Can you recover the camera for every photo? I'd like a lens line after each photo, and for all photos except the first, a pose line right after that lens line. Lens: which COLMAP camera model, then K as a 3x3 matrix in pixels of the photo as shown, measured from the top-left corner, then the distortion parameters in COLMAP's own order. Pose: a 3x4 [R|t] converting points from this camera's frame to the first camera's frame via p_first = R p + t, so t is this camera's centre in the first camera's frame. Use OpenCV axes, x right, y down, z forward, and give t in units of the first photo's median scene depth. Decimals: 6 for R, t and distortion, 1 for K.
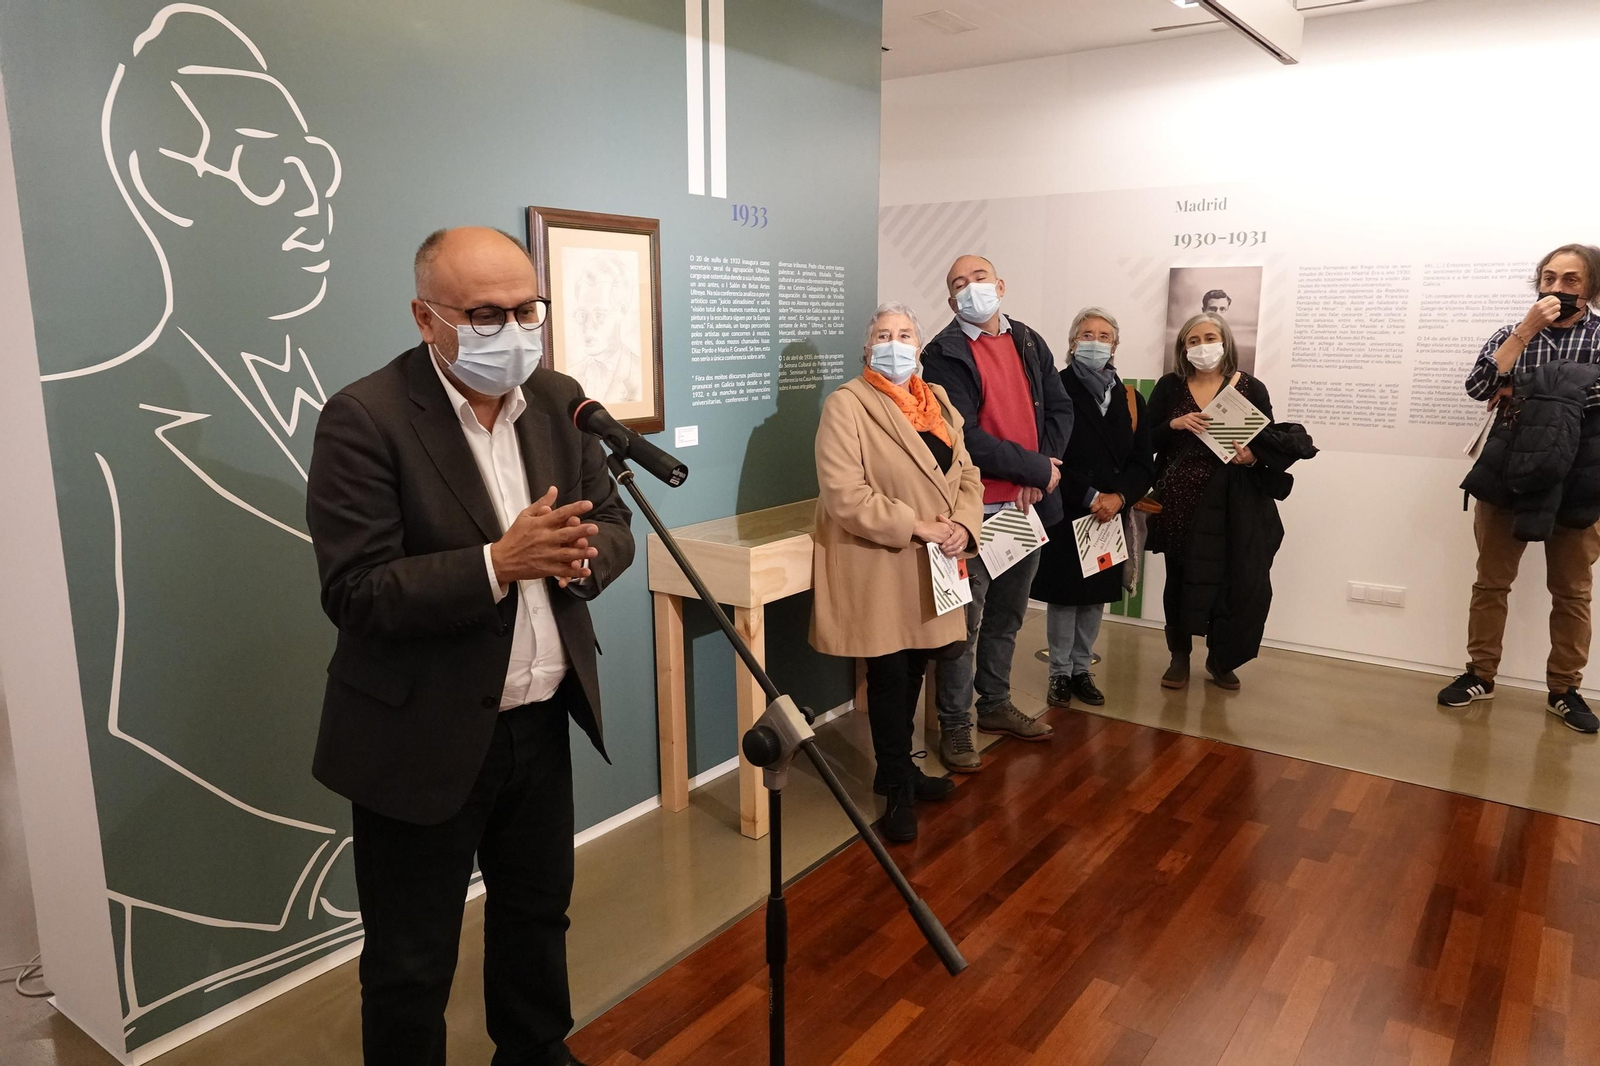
lens RADIAL K [[1106.4, 0, 802.0], [0, 1106.4, 529.4], [0, 0, 1]] dist [-0.002328, 0.004515]
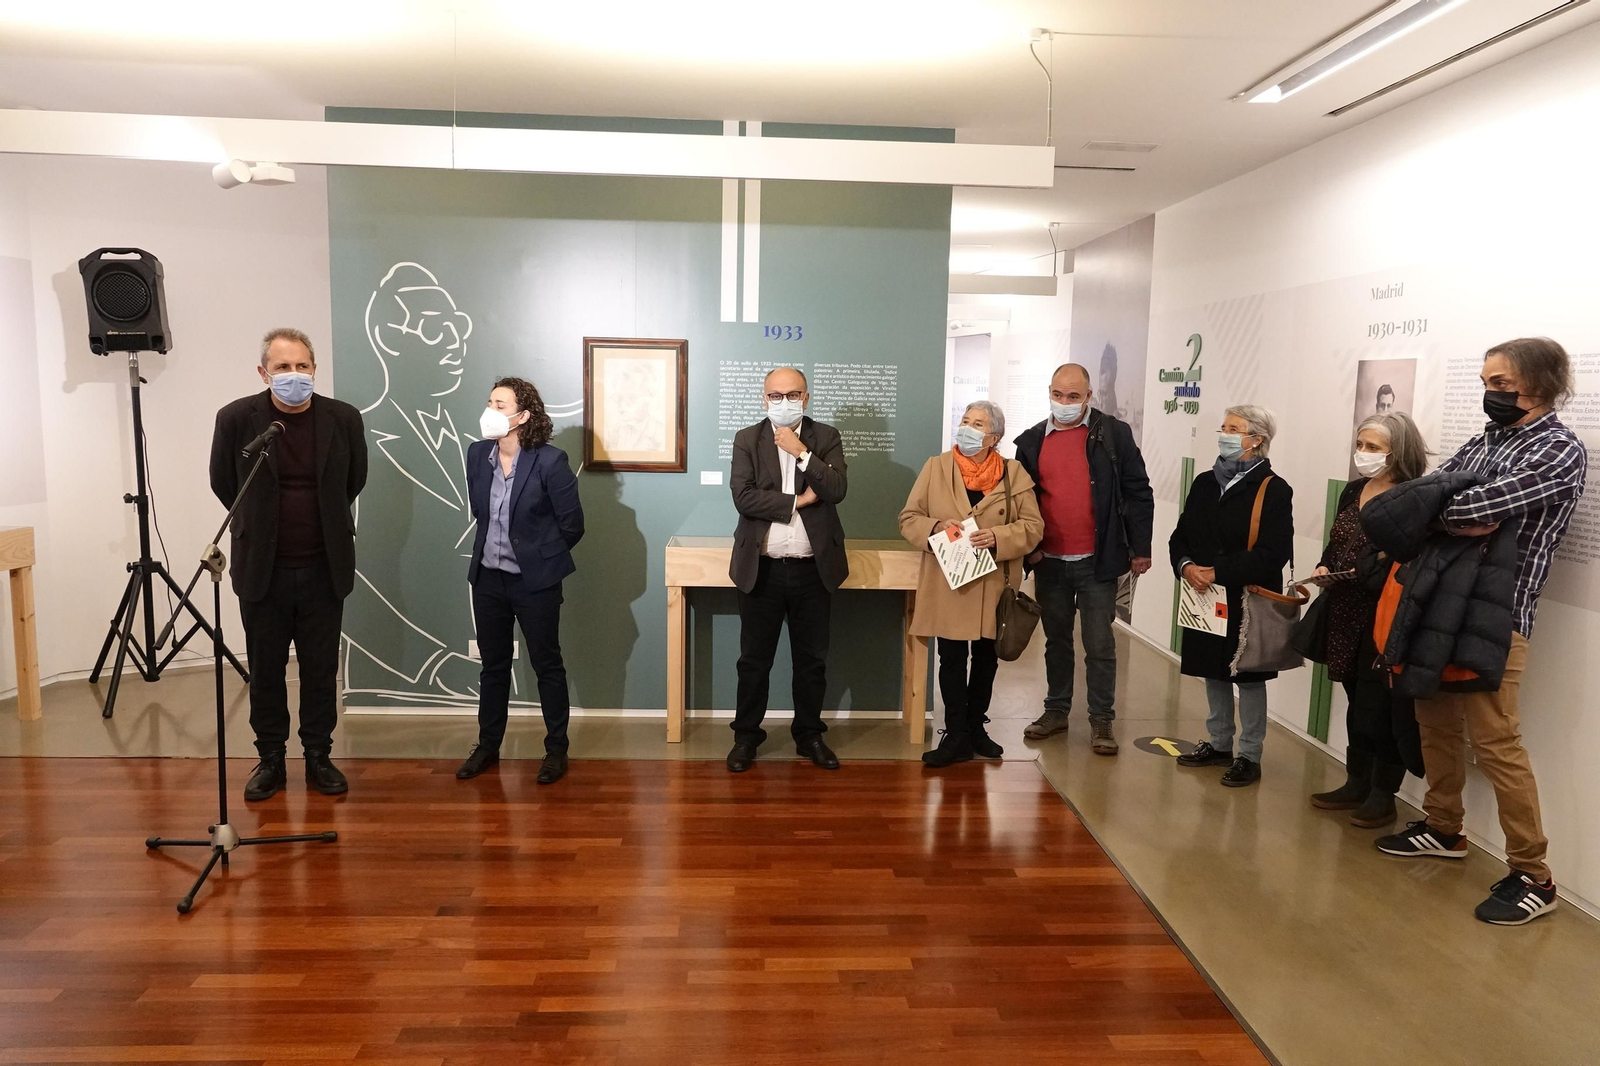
lens RADIAL K [[1106.4, 0, 801.2], [0, 1106.4, 528.4], [0, 0, 1]] dist [-0.002328, 0.004515]
pose [[0.631054, 0.106689, -0.768368, 1.160427], [-0.165908, 0.986141, 0.000669, -0.037353], [0.757790, 0.127056, 0.640008, 0.130391]]
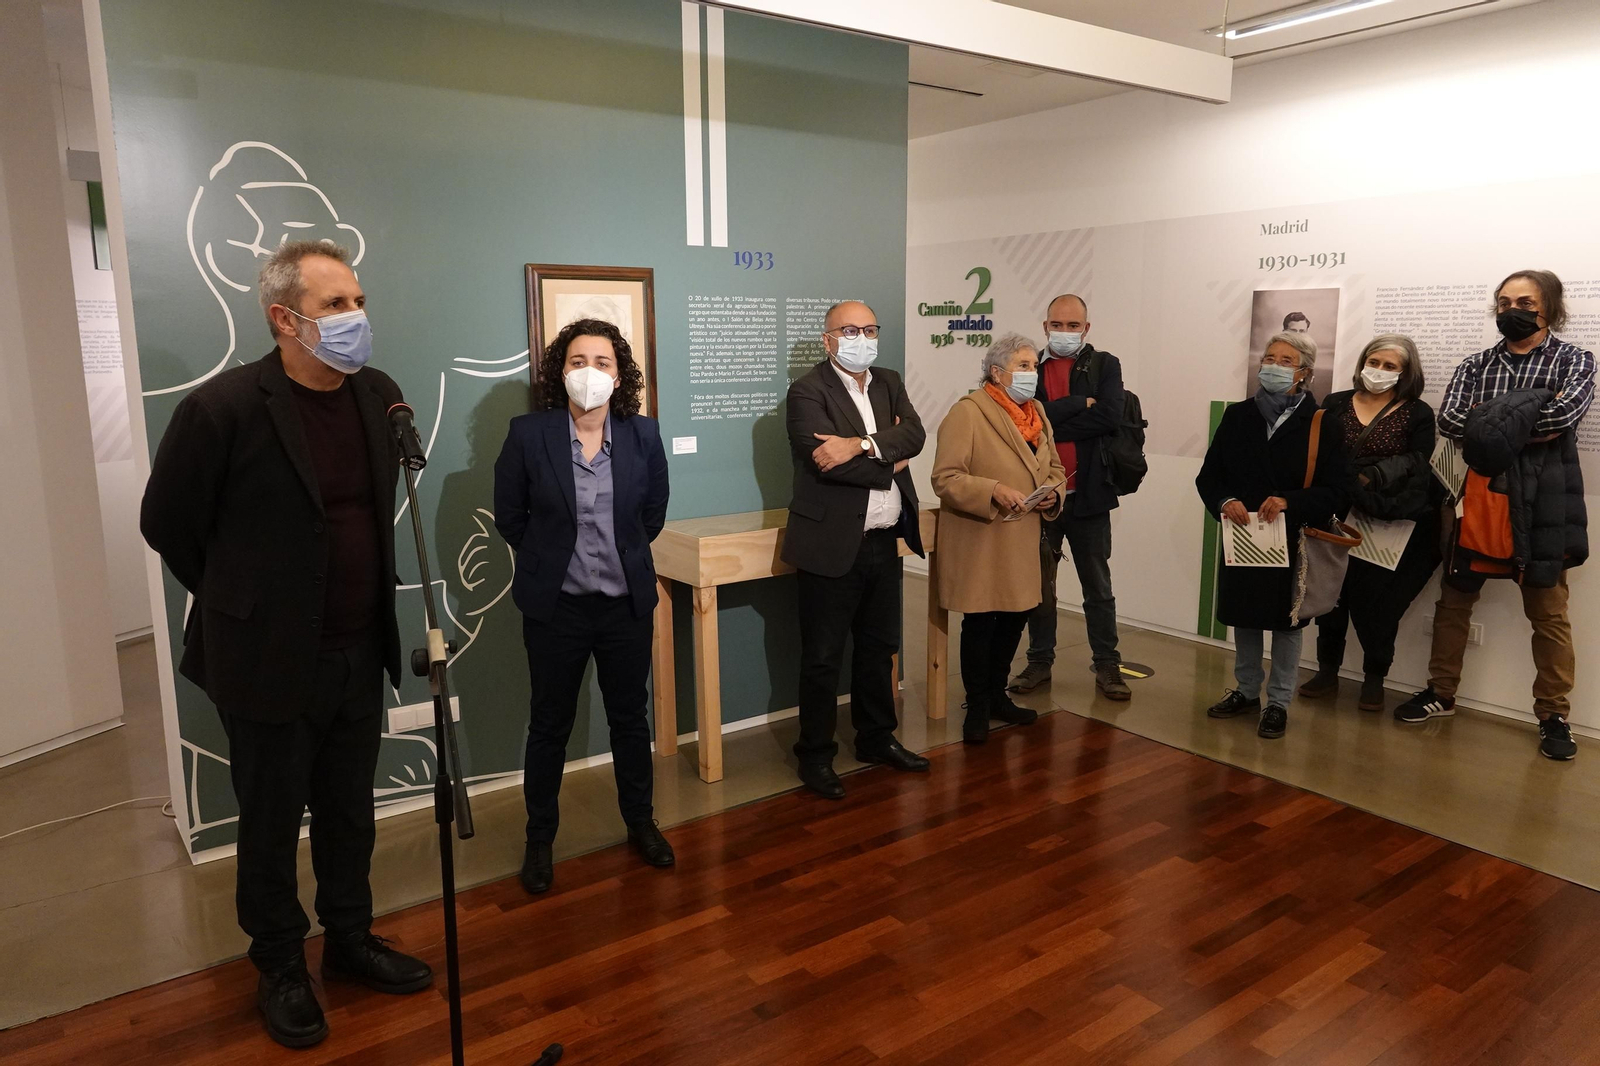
lens RADIAL K [[1106.4, 0, 800.1], [0, 1106.4, 529.5], [0, 0, 1]] dist [-0.002328, 0.004515]
pose [[0.952960, 0.044014, -0.299885, 0.384762], [-0.048844, 0.998769, -0.008625, 0.011987], [0.299136, 0.022867, 0.953936, -0.110920]]
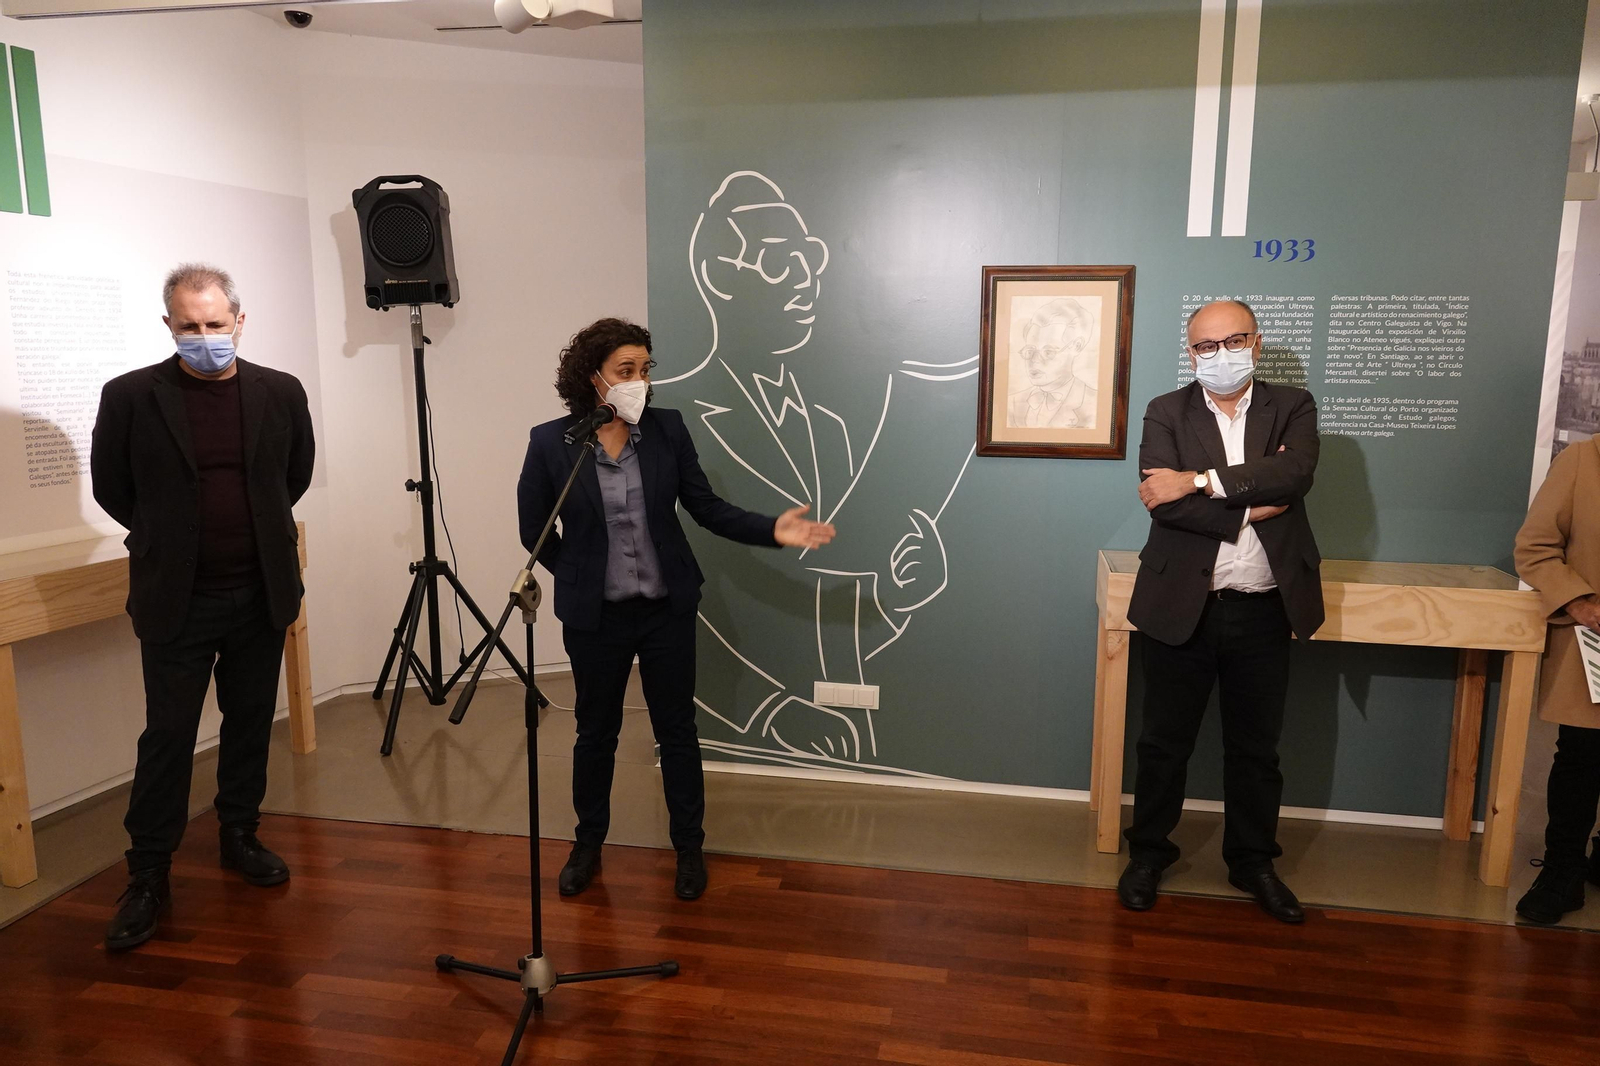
lens RADIAL K [[1106.4, 0, 801.4], [0, 1106.4, 531.0], [0, 0, 1]] dist [-0.002328, 0.004515]
pose [[0.432673, 0.150804, -0.888849, 0.695260], [-0.174003, 0.981342, 0.081796, -0.051819], [0.884600, 0.119271, 0.450840, 0.234832]]
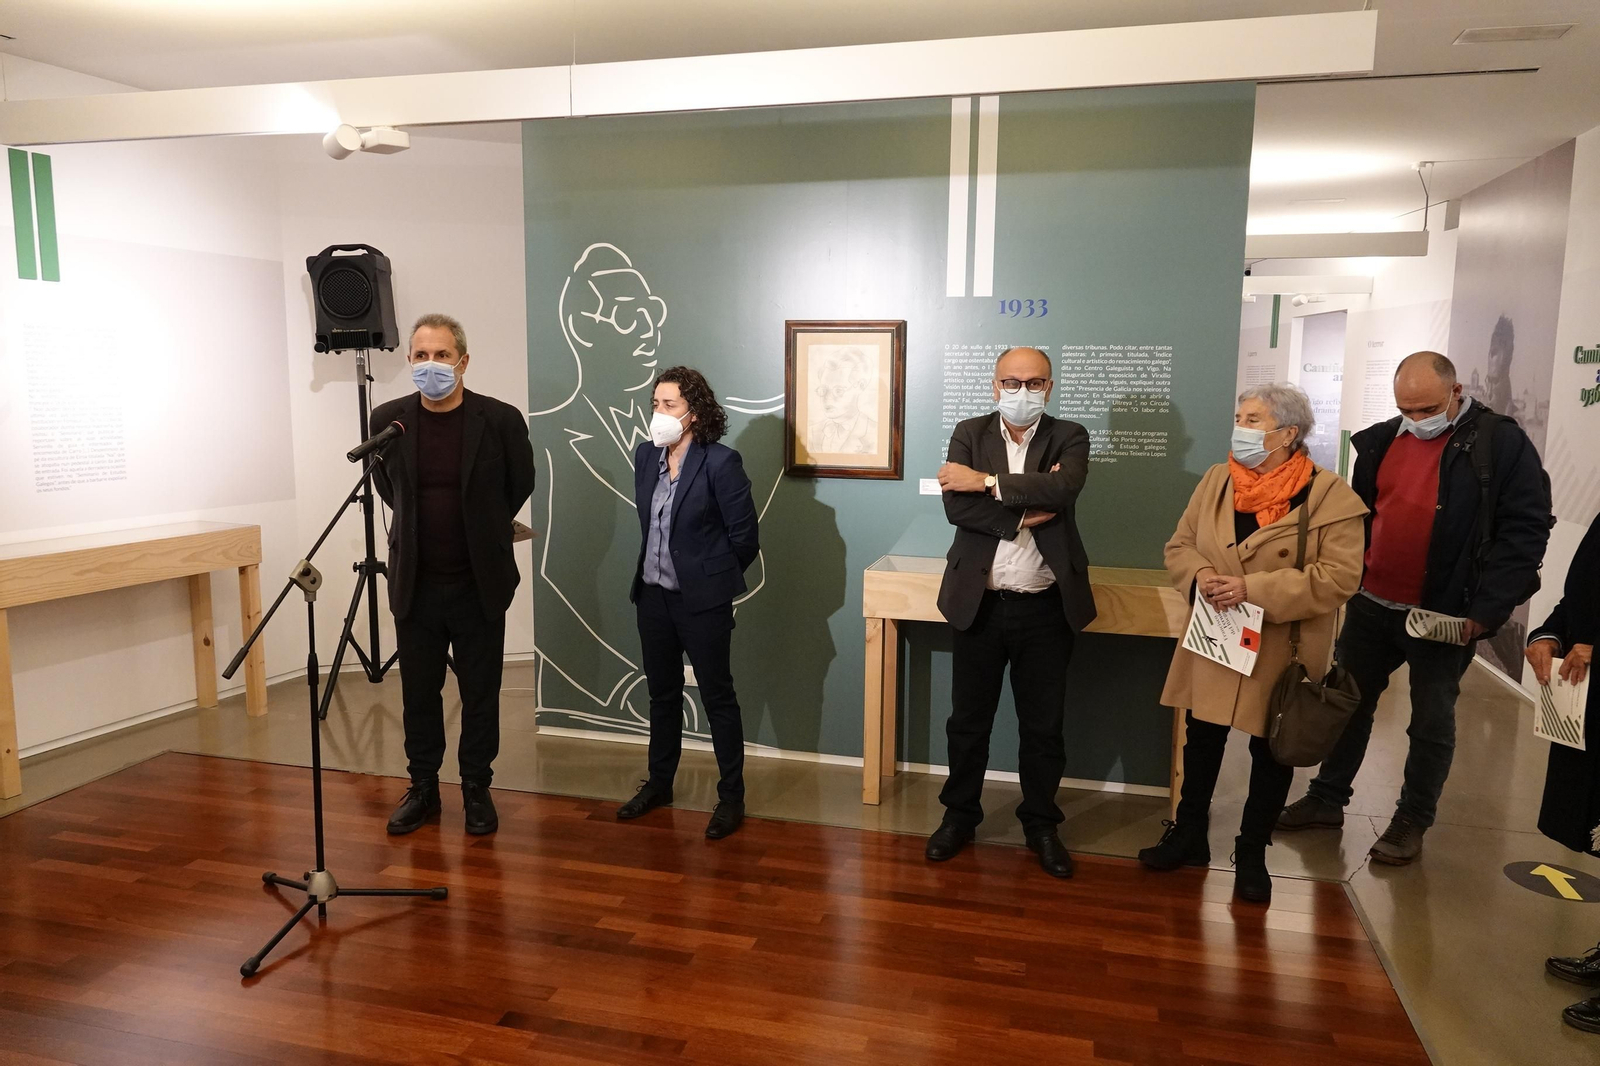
lens RADIAL K [[1106.4, 0, 803.4], [0, 1106.4, 531.5], [0, 0, 1]] dist [-0.002328, 0.004515]
pose [[0.367285, 0.126957, -0.921403, 1.018639], [-0.183872, 0.981001, 0.061874, -0.085915], [0.911753, 0.146694, 0.383651, 0.394137]]
